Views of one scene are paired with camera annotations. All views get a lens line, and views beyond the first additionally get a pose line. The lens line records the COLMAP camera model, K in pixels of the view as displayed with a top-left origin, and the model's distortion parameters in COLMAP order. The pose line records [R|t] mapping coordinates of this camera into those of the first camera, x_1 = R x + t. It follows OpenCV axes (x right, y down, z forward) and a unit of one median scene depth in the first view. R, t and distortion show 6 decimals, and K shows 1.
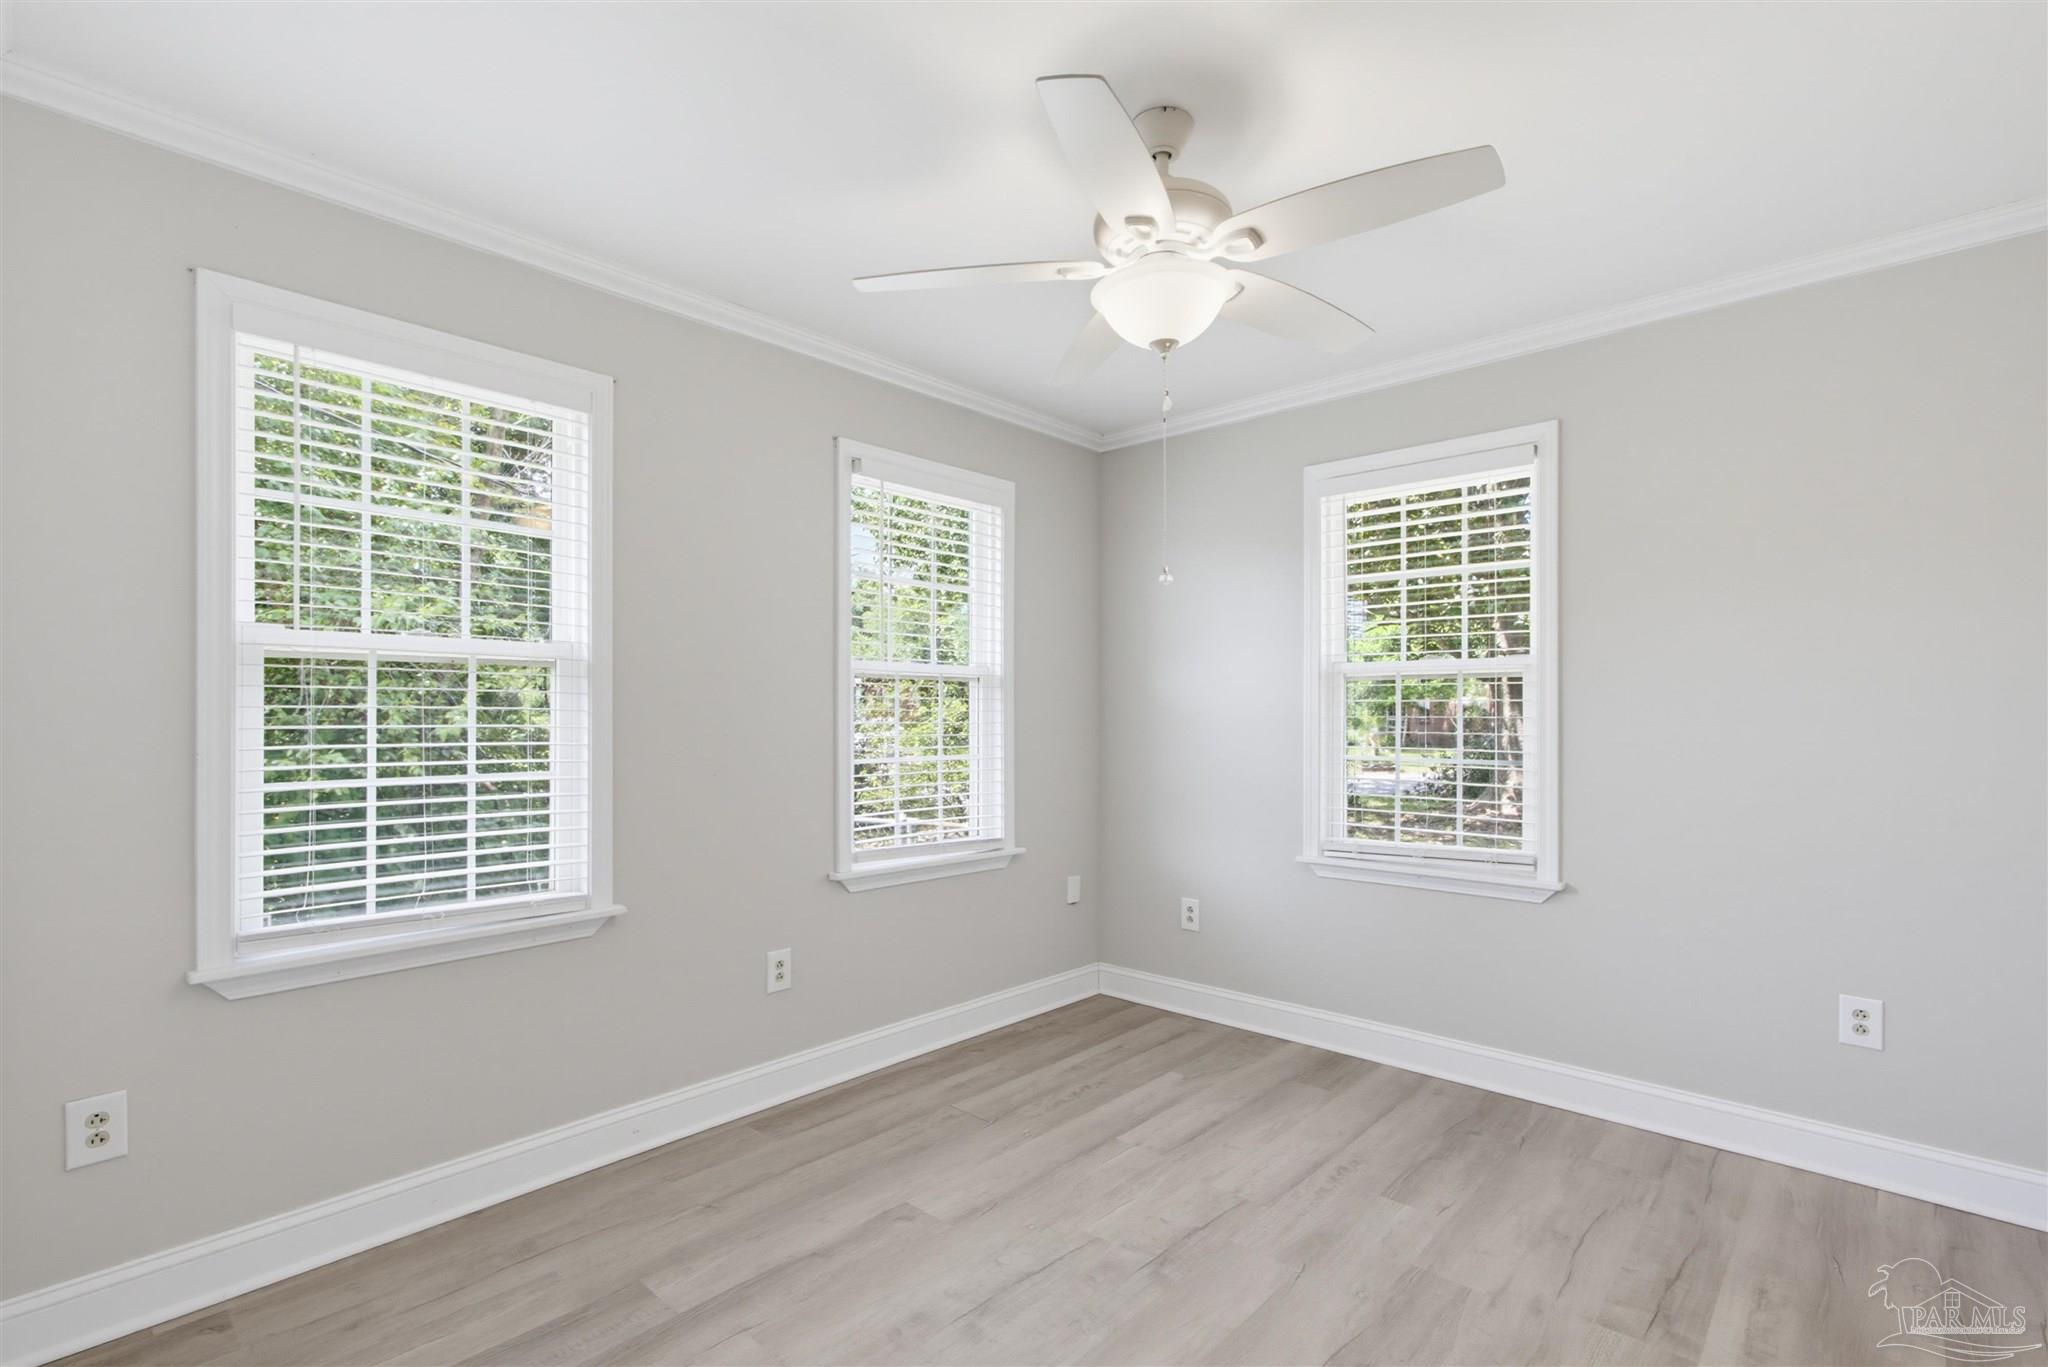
lens RADIAL K [[943.0, 0, 1029.3], [0, 943.0, 715.0], [0, 0, 1]] dist [0.002187, 0.001230]
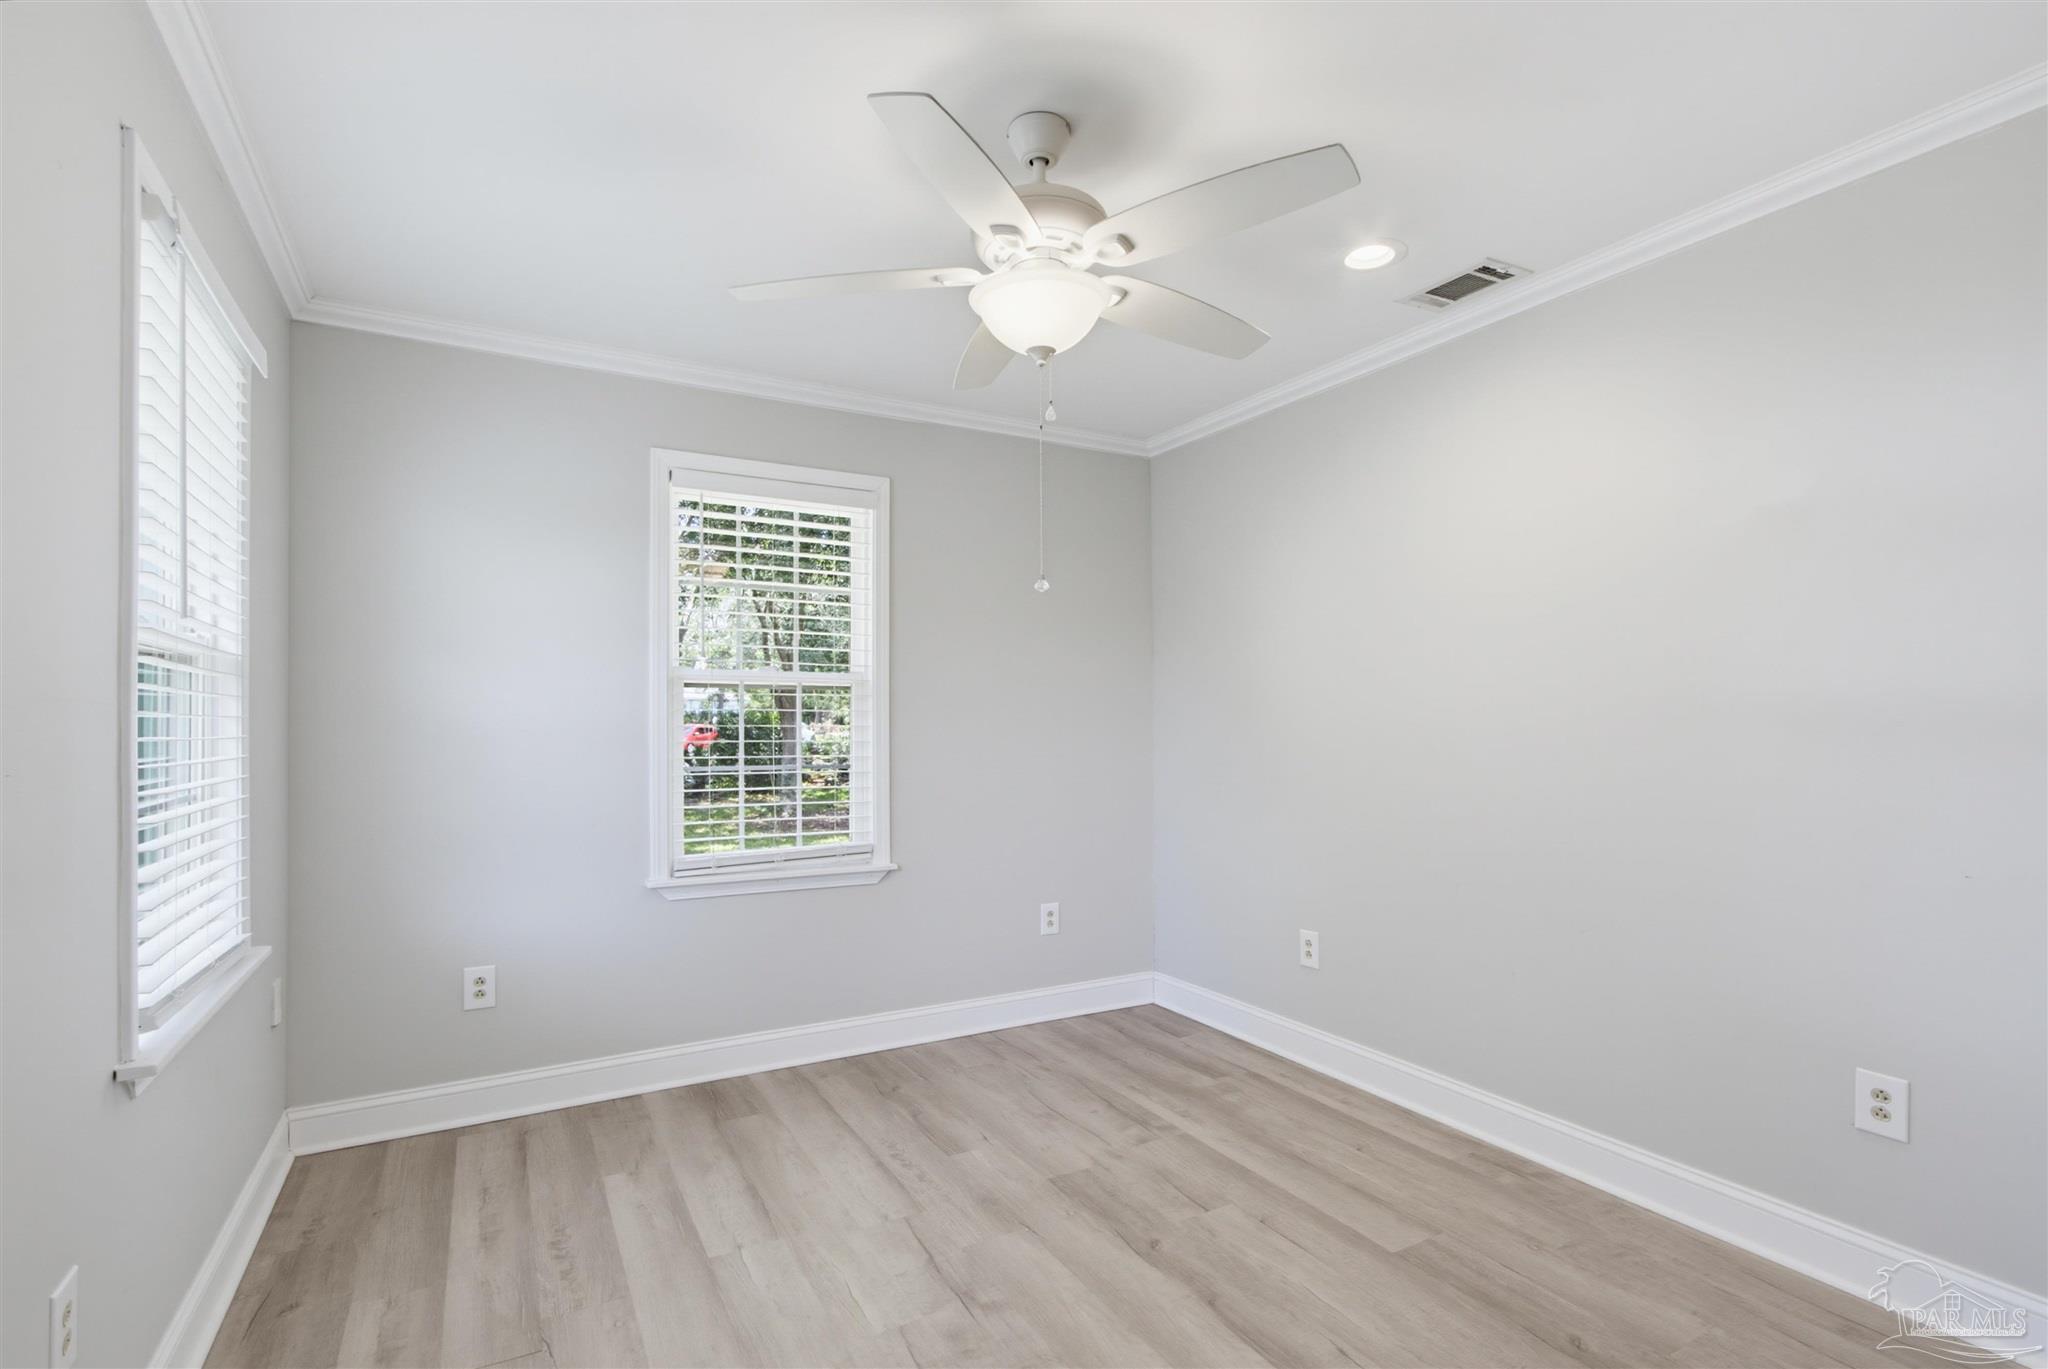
lens RADIAL K [[940.6, 0, 1017.6], [0, 940.6, 732.7], [0, 0, 1]] dist [-0.003641, 0.000446]
pose [[0.304063, -0.003616, 0.952645, -0.532904], [-0.005338, 0.999971, 0.005500, 0.003018], [-0.952637, -0.006757, 0.304035, 0.477739]]
